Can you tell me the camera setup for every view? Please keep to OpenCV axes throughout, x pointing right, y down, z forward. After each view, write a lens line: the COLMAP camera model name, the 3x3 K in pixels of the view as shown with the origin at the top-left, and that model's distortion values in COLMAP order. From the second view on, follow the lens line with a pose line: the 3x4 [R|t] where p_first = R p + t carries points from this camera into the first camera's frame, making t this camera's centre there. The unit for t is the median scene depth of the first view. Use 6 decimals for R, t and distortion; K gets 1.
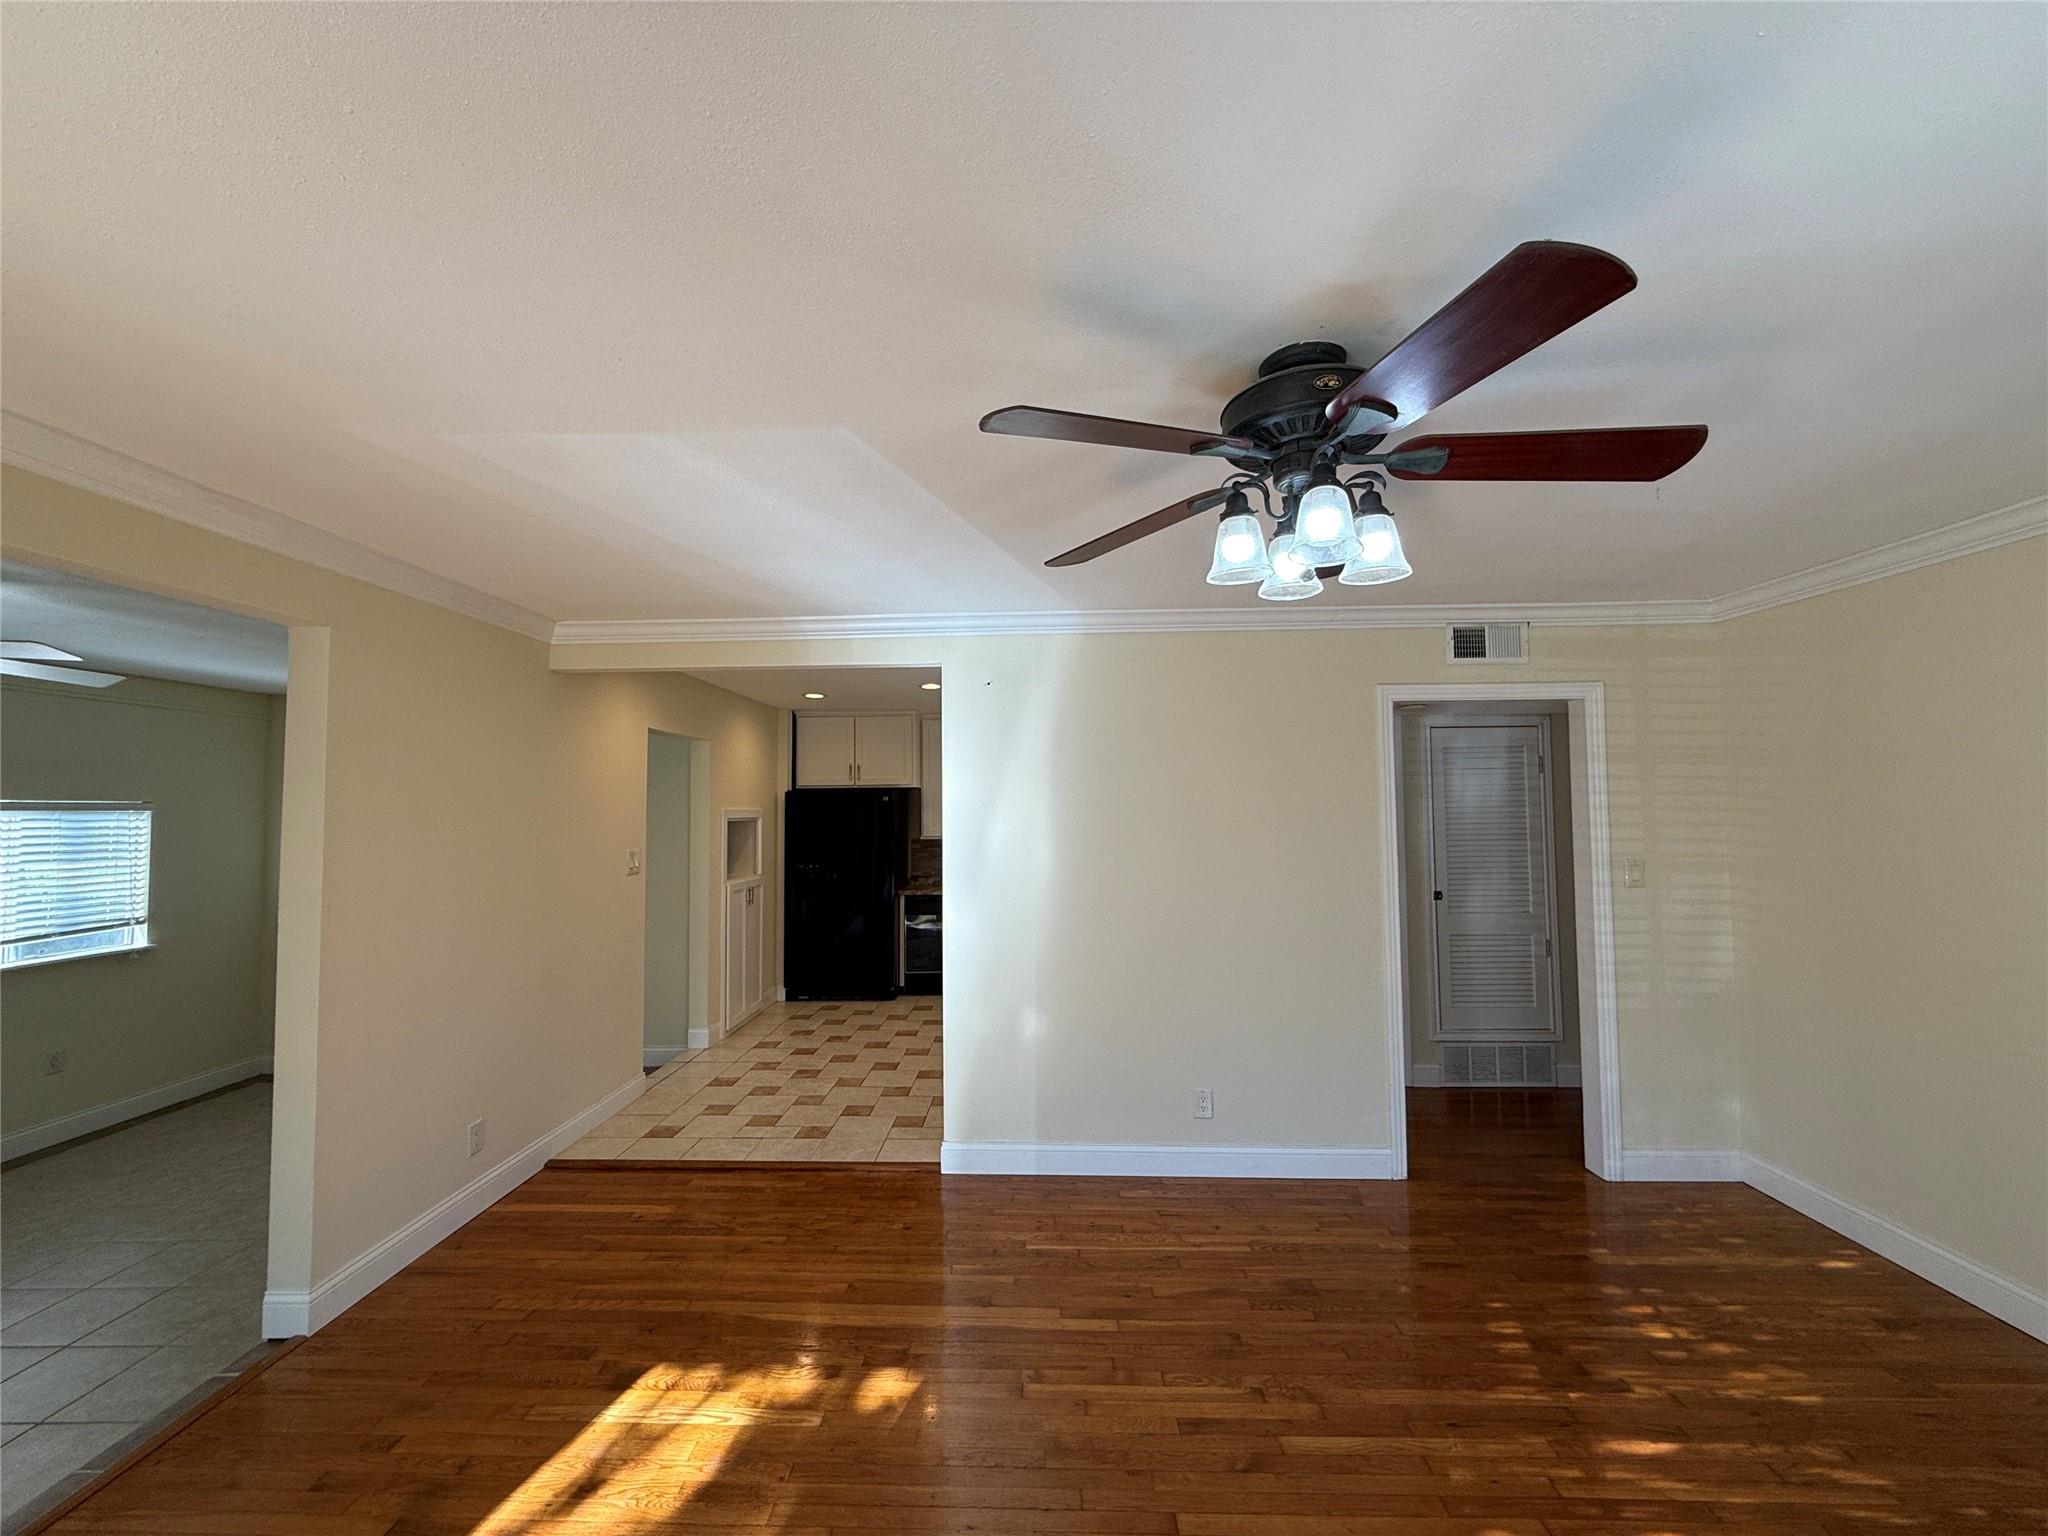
lens RADIAL K [[816.1, 0, 1018.1], [0, 816.1, 768.6], [0, 0, 1]] dist [0.000192, -0.000006]
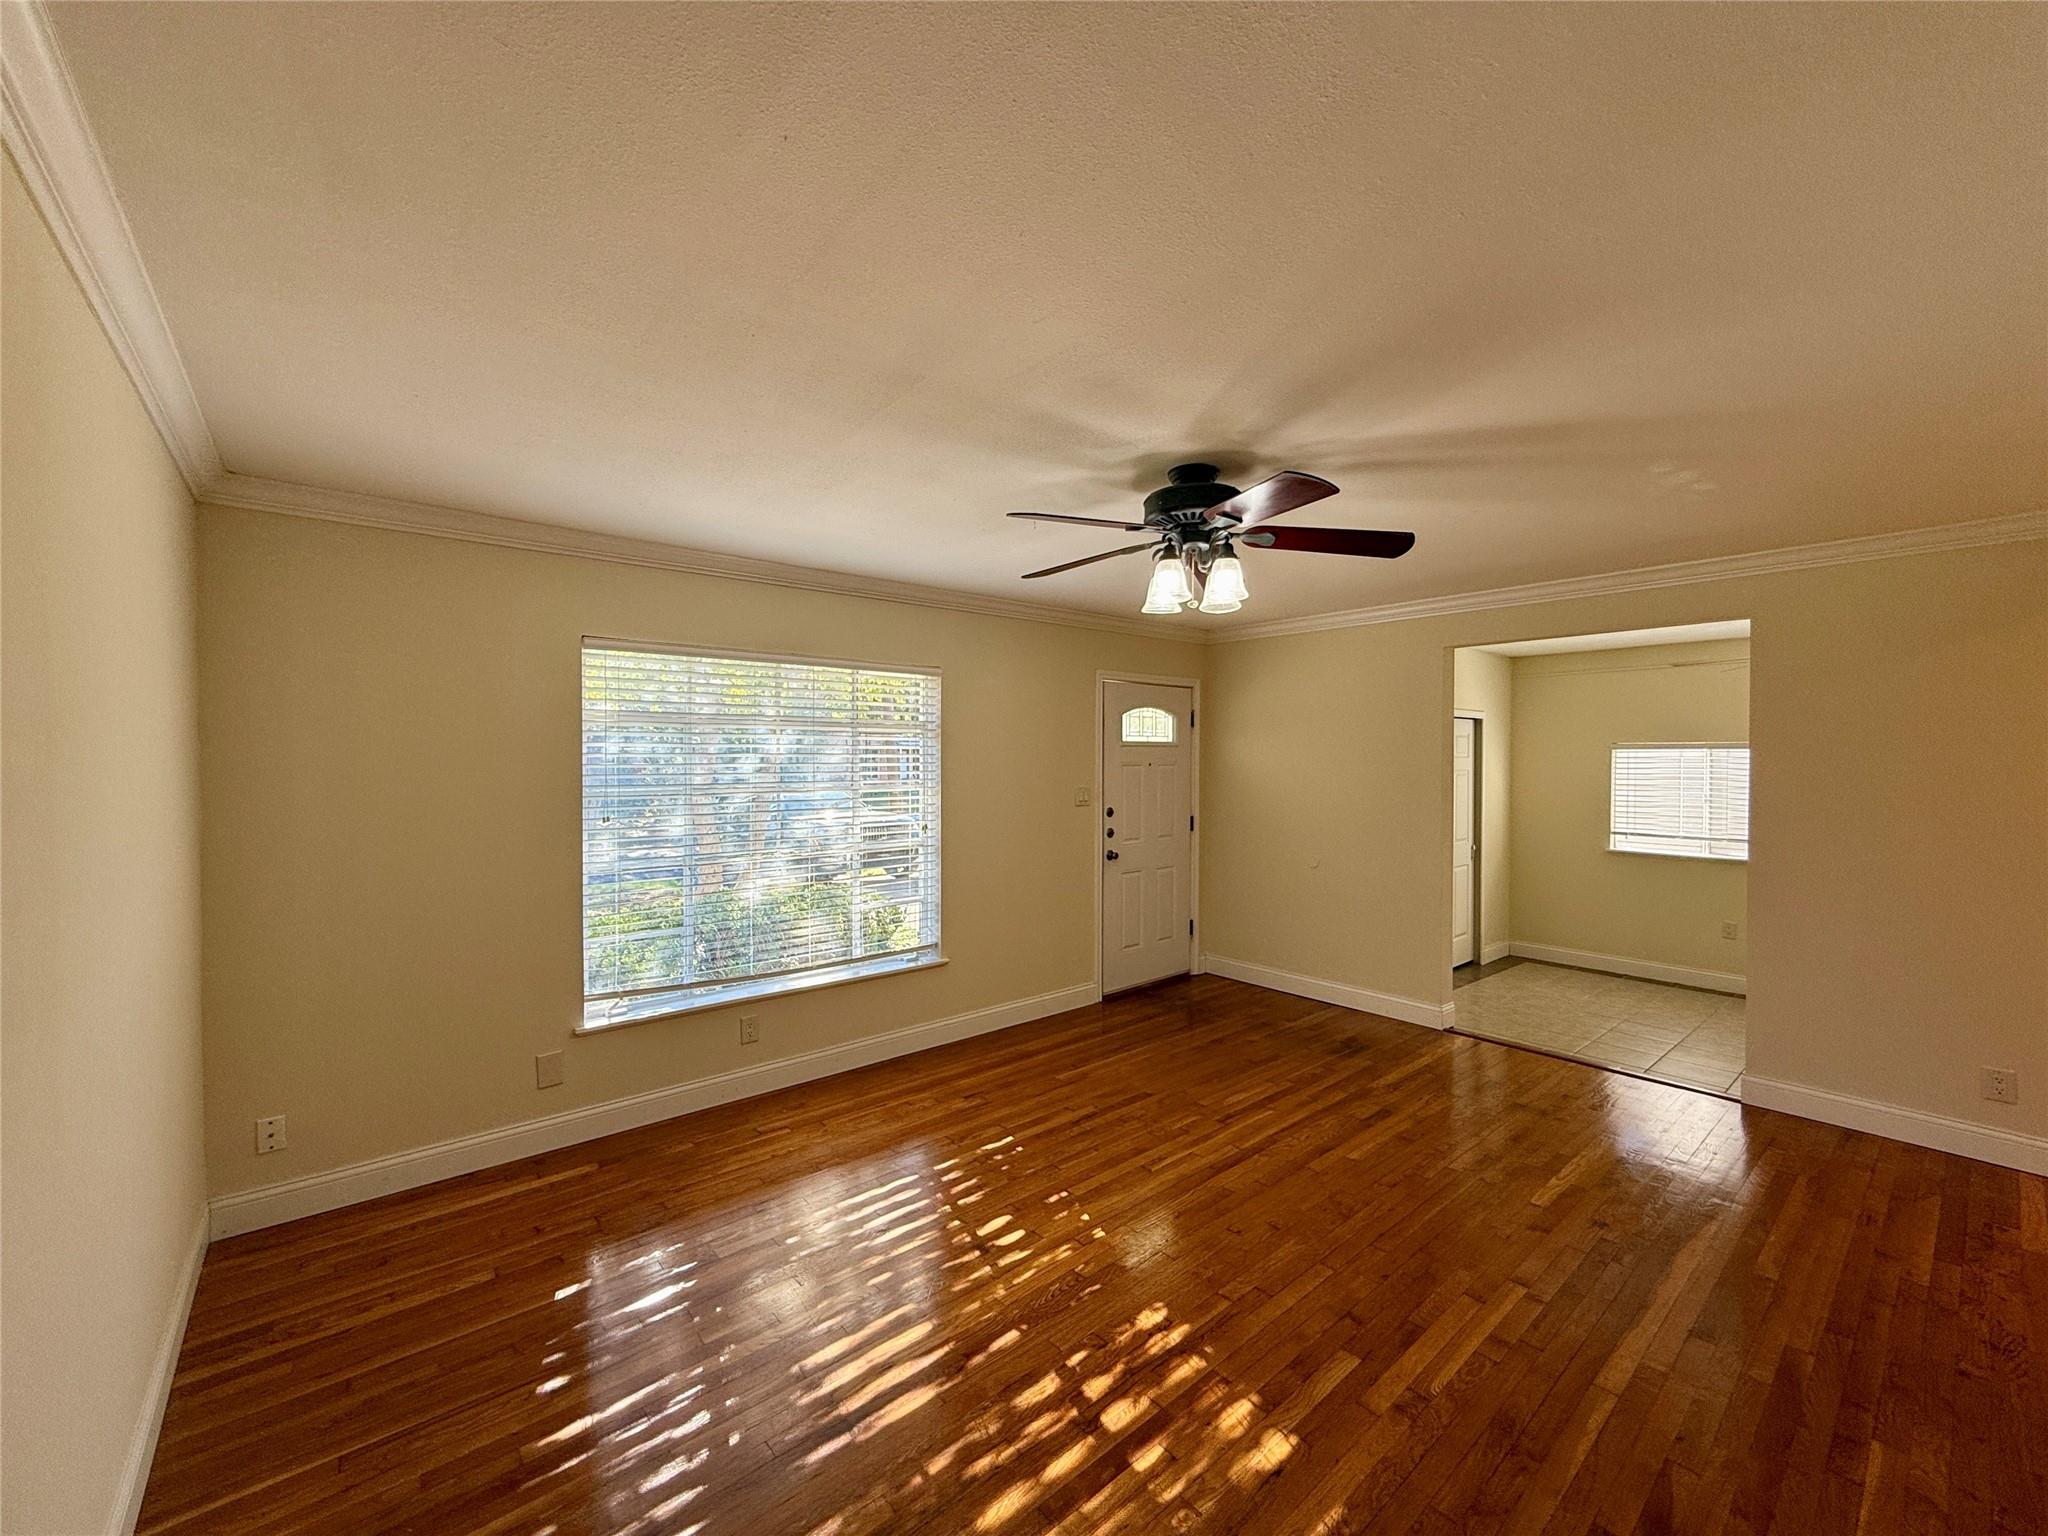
lens RADIAL K [[816.1, 0, 1018.1], [0, 816.1, 768.6], [0, 0, 1]] dist [0.000192, -0.000006]
pose [[-0.743679, 0.016922, -0.668323, 0.772730], [0.037259, 0.999175, -0.016160, 0.048246], [0.667498, -0.036919, -0.743695, 0.888072]]
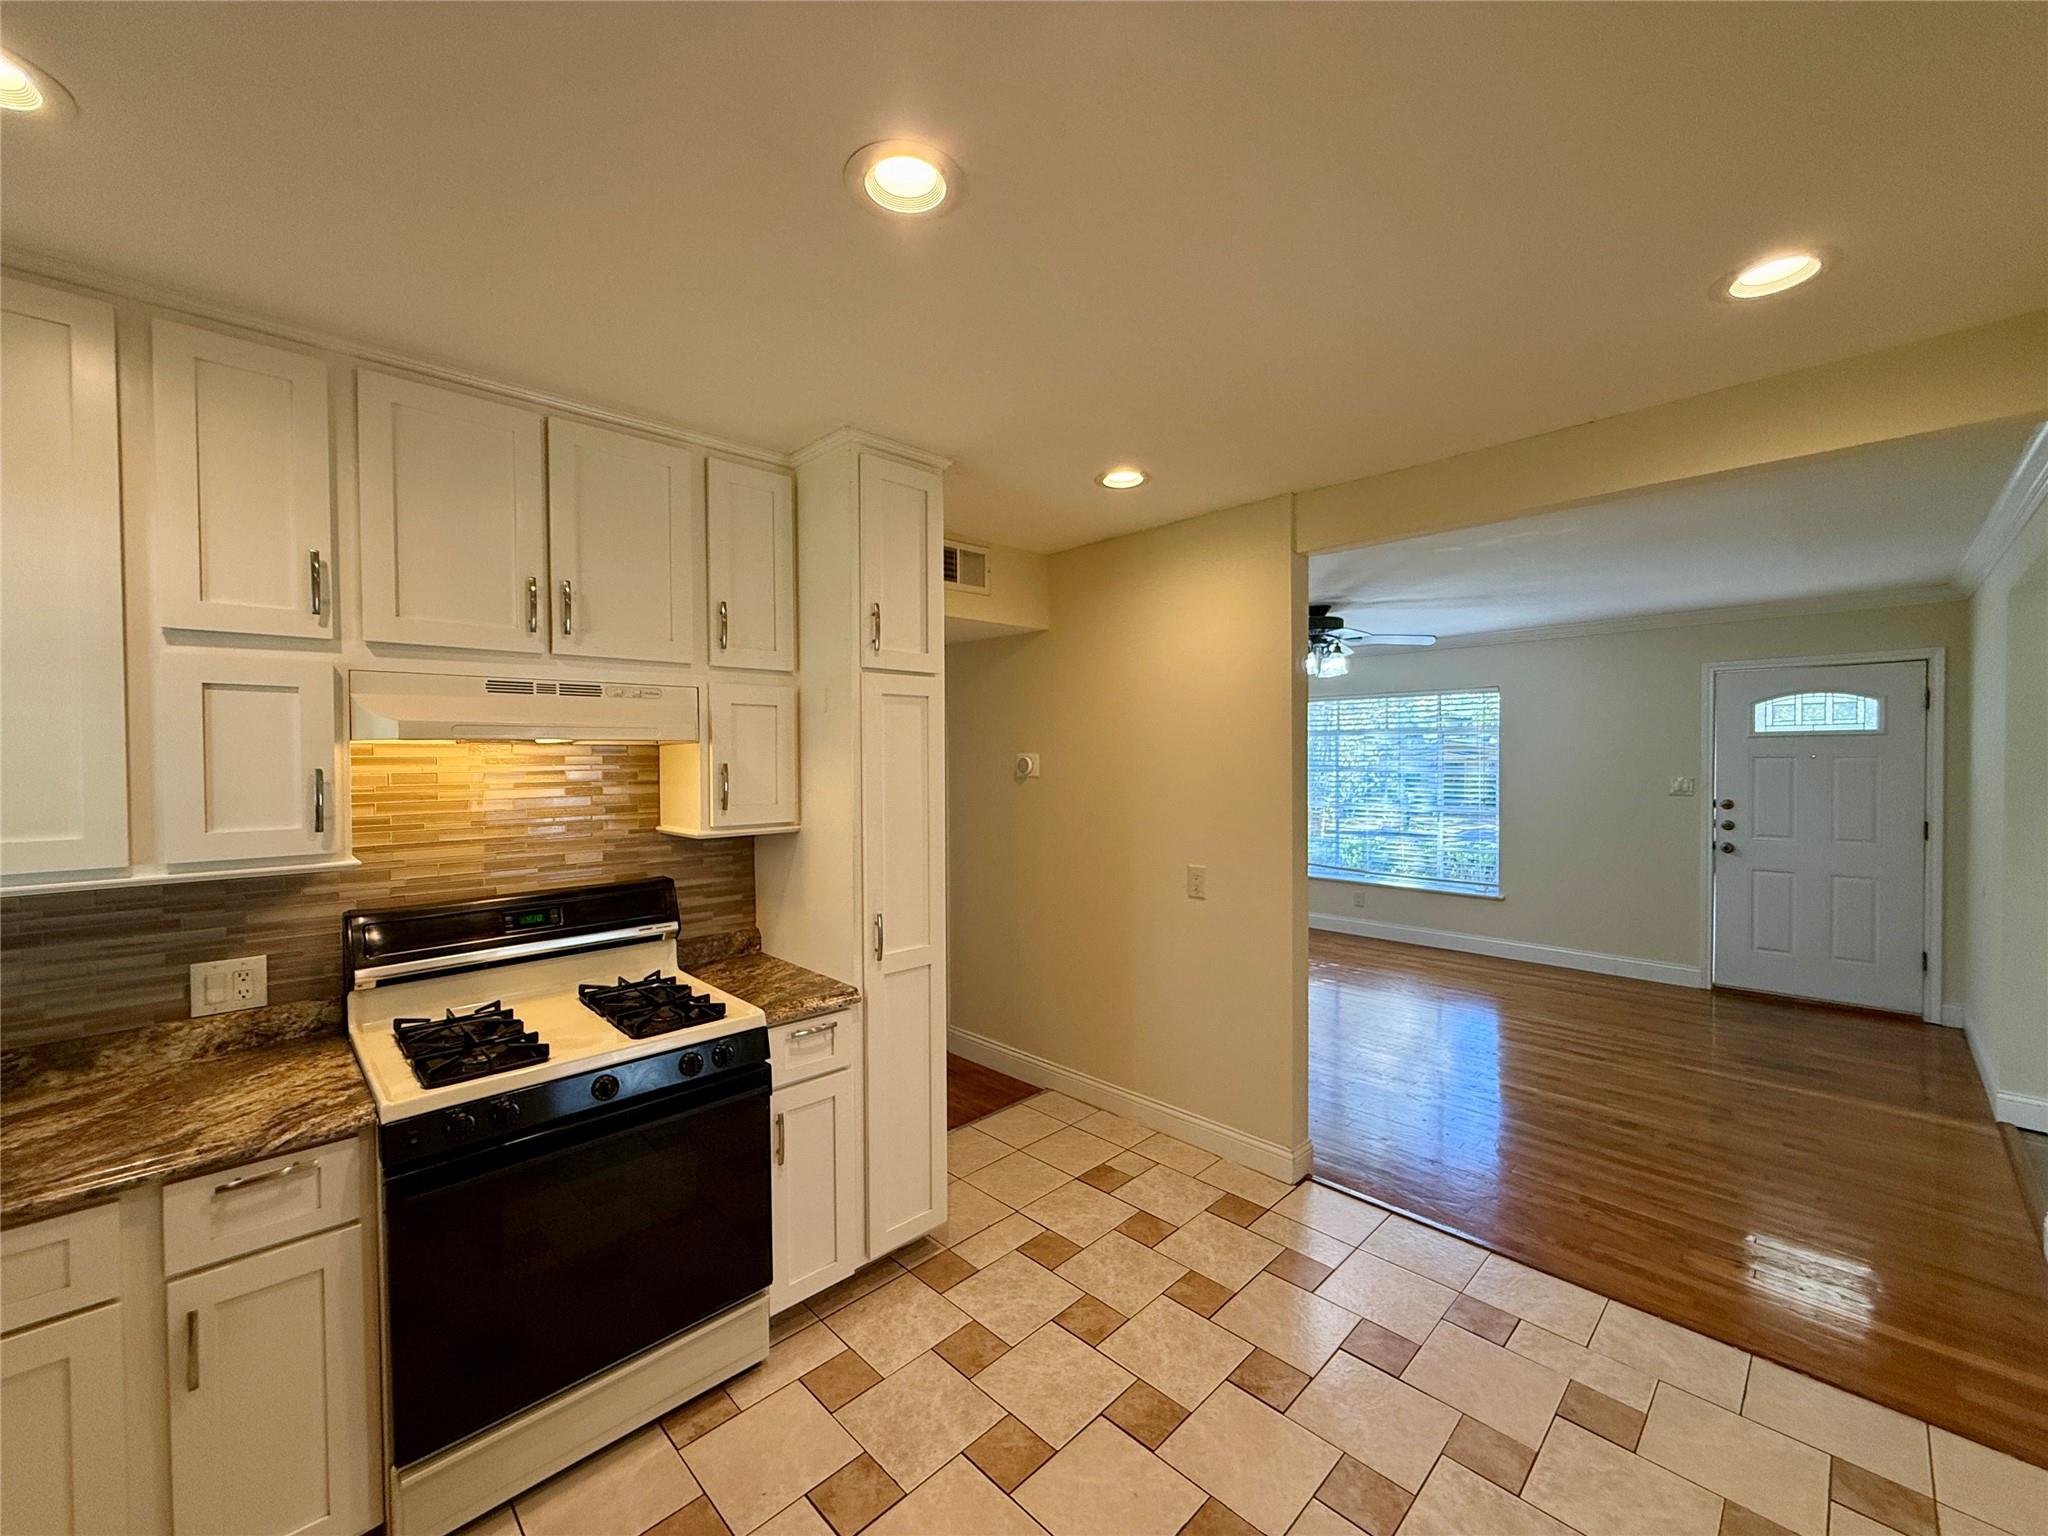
lens RADIAL K [[817.2, 0, 1017.6], [0, 817.2, 769.1], [0, 0, 1]] dist [-0.000835, 0.000134]
pose [[-0.719448, 0.000297, 0.694546, -0.467830], [-0.020750, 0.999544, -0.021921, 0.106029], [-0.694236, -0.030183, -0.719114, 1.864773]]
